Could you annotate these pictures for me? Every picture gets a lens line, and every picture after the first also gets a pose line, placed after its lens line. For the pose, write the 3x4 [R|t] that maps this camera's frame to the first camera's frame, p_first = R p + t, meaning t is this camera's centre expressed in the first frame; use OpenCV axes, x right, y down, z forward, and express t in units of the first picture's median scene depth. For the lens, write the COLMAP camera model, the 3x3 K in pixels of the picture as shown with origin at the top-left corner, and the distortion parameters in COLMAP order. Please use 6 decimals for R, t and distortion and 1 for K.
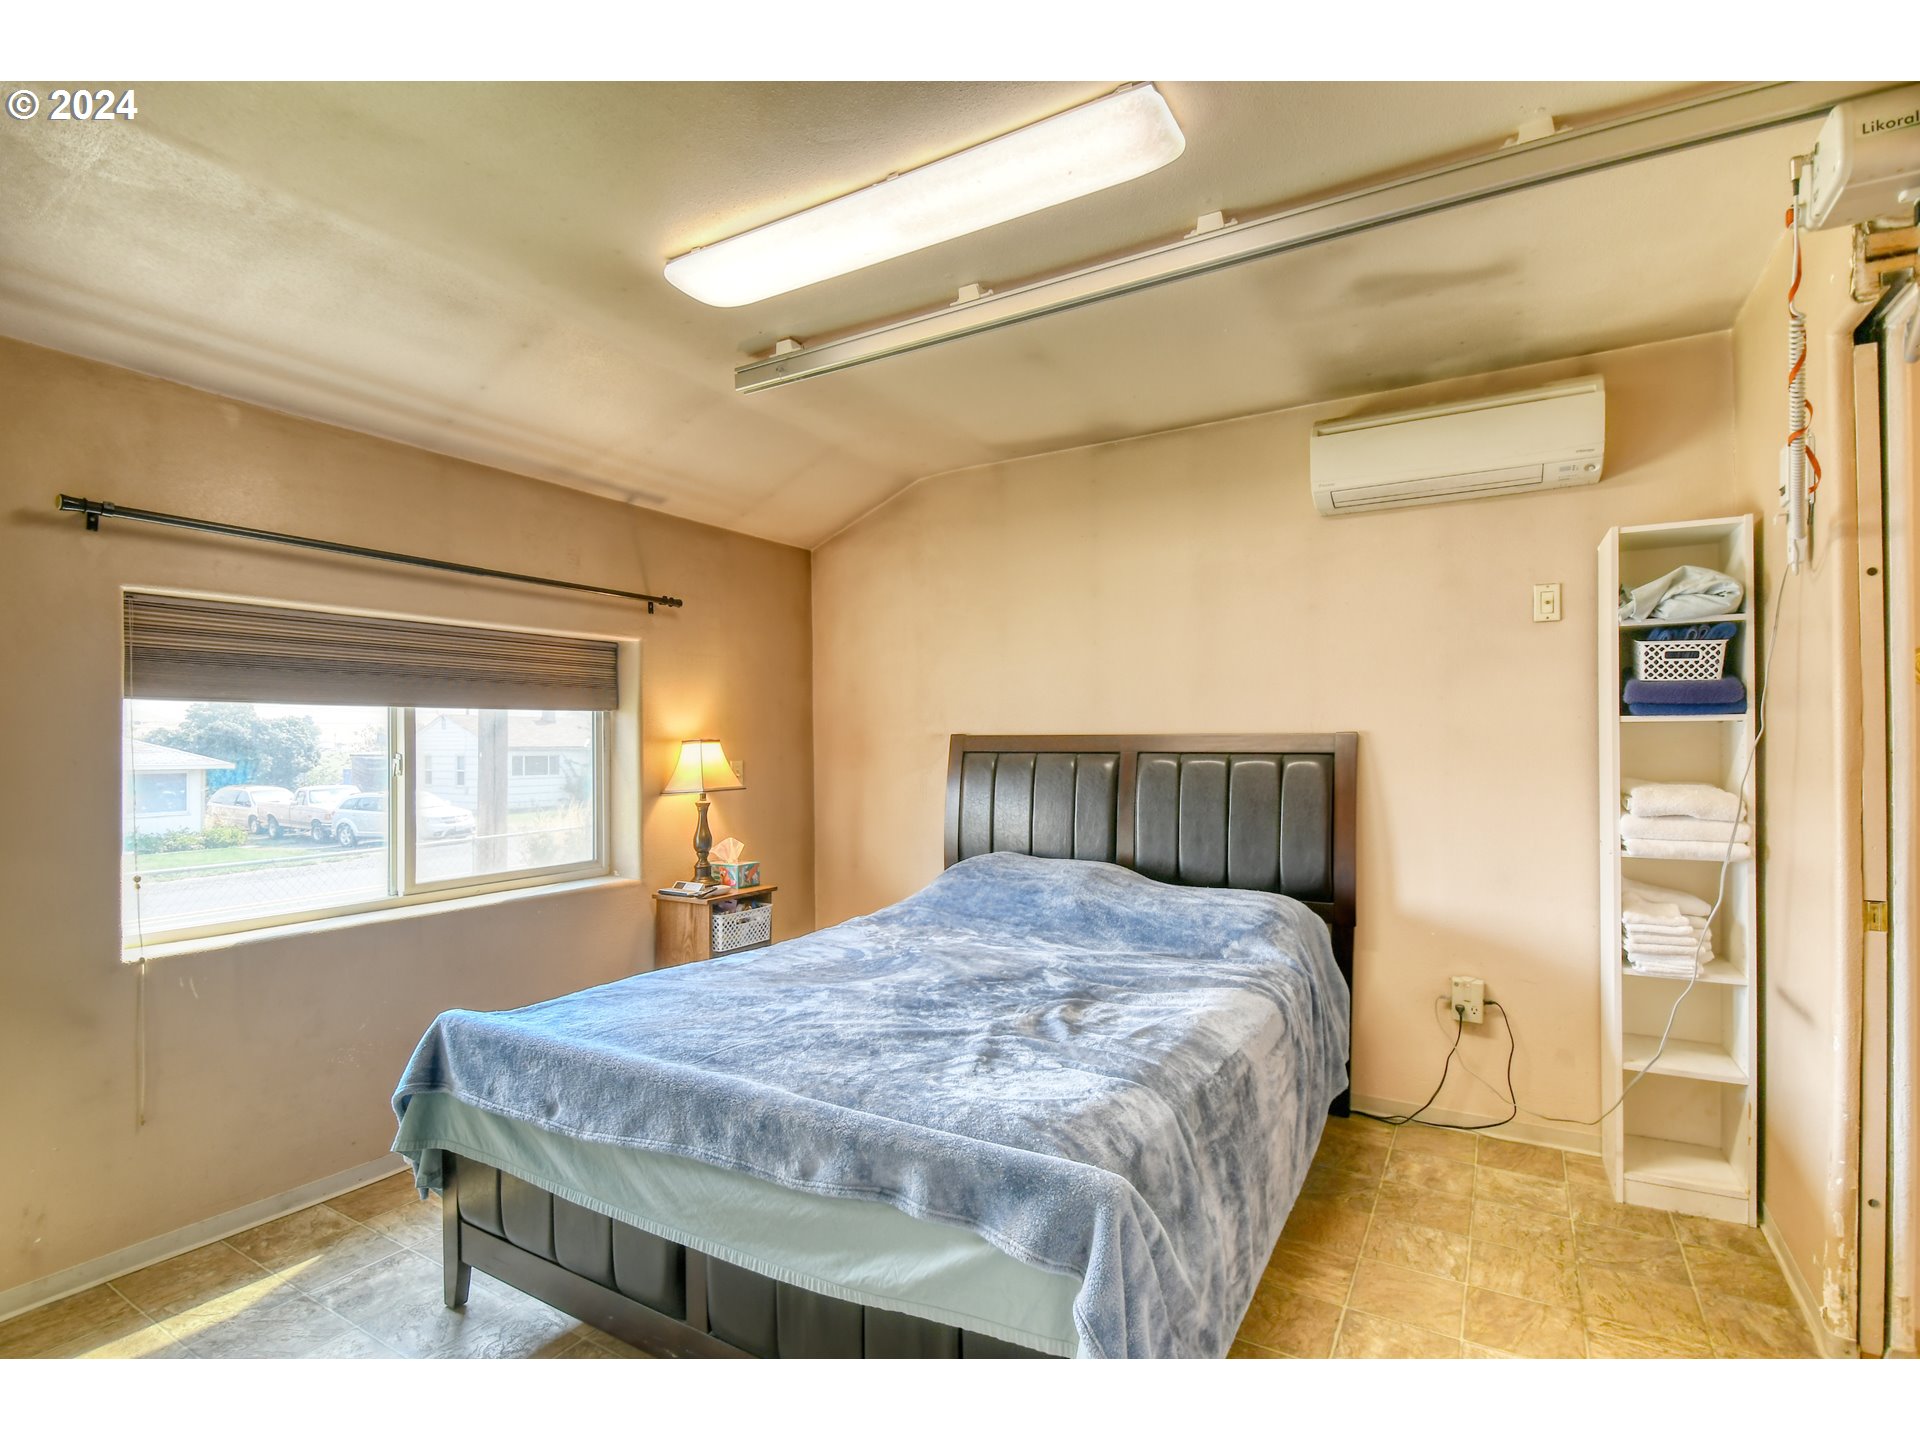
lens RADIAL K [[913.0, 0, 960.5], [0, 913.0, 728.6], [0, 0, 1]] dist [0.013593, -0.016200]
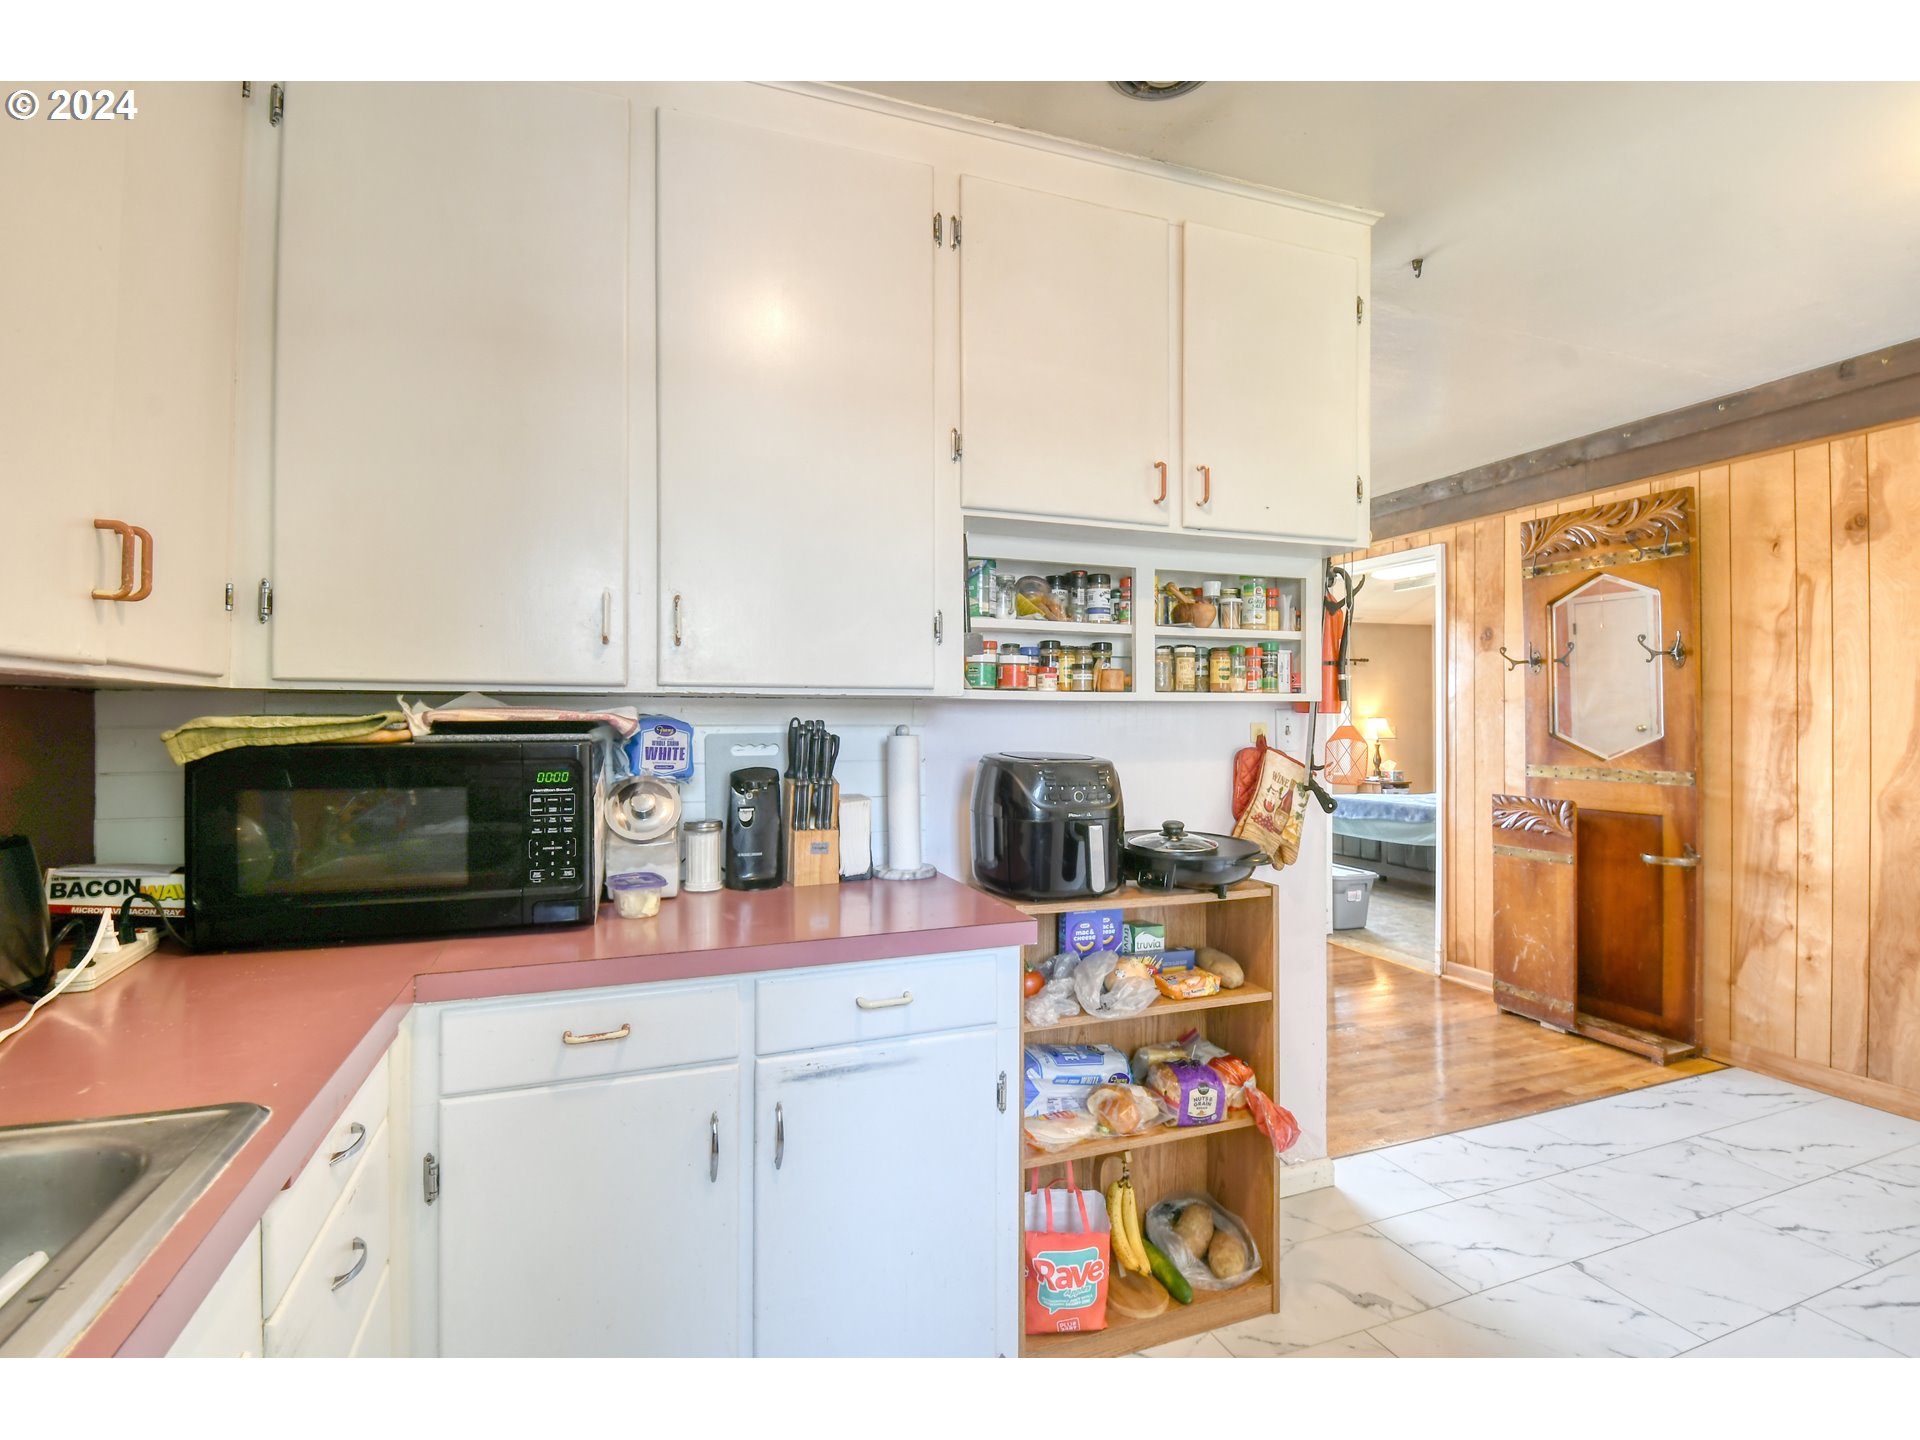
lens RADIAL K [[913.0, 0, 959.1], [0, 913.0, 719.1], [0, 0, 1]] dist [0.013593, -0.016200]
pose [[0.781384, 0.003486, -0.624041, 0.375745], [-0.002708, 0.999994, 0.002196, 0.010705], [0.624045, -0.000026, 0.781388, -1.634654]]
